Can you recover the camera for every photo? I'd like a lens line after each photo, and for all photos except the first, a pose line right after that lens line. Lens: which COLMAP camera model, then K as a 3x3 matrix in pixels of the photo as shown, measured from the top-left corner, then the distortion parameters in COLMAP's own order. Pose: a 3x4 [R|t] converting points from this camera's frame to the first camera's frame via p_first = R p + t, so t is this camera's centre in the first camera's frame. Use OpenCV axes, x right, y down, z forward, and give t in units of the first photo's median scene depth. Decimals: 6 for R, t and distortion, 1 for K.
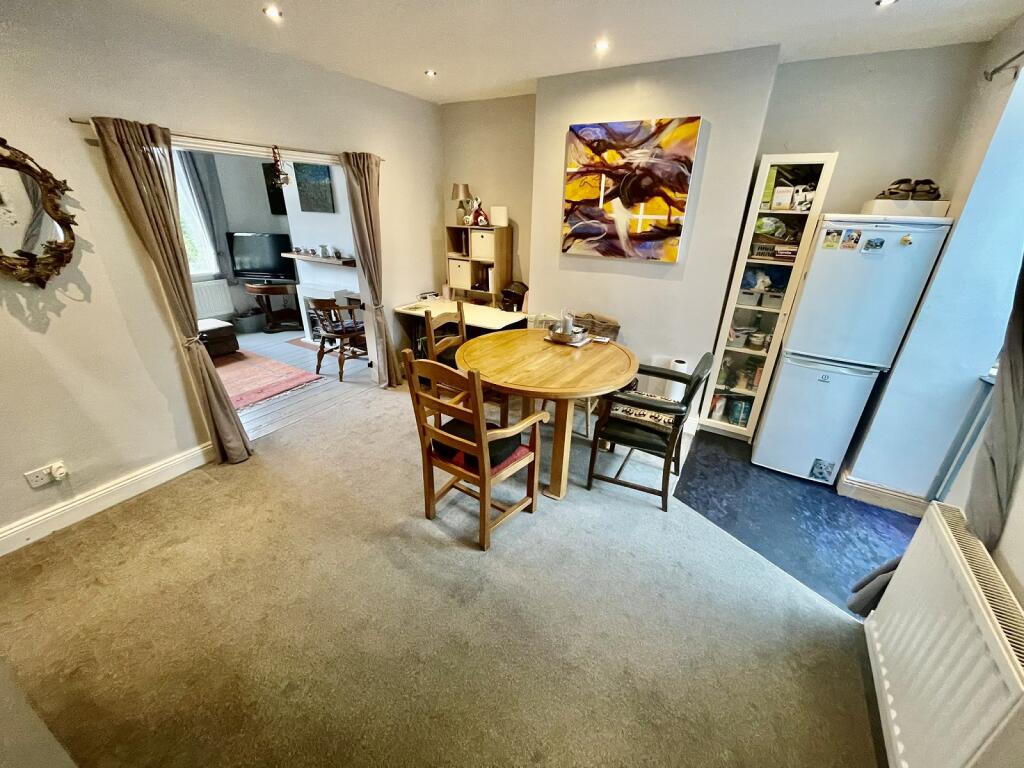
lens RADIAL K [[410.0, 0, 512.0], [0, 410.0, 384.0], [0, 0, 1]] dist [-0.002943, -0.000085]
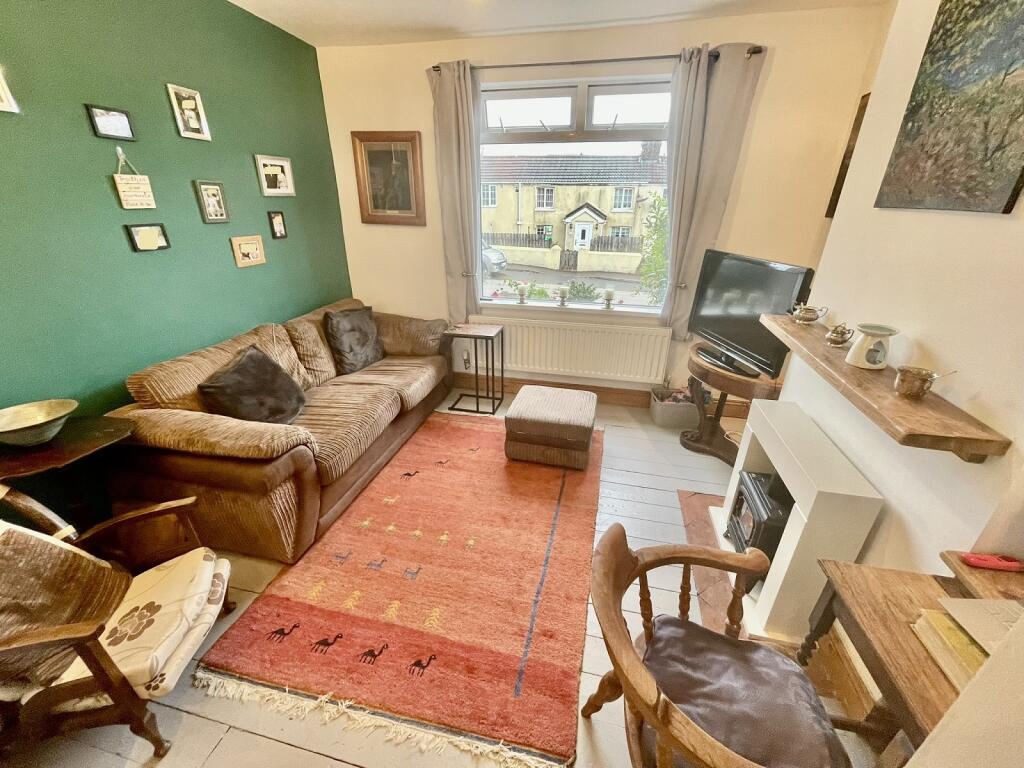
lens RADIAL K [[410.0, 0, 512.0], [0, 410.0, 384.0], [0, 0, 1]] dist [-0.002943, -0.000085]
pose [[0.308259, 0.376135, -0.873784, -0.251494], [-0.389040, 0.888038, 0.245023, -0.248221], [0.868115, 0.264407, 0.420077, 0.605457]]
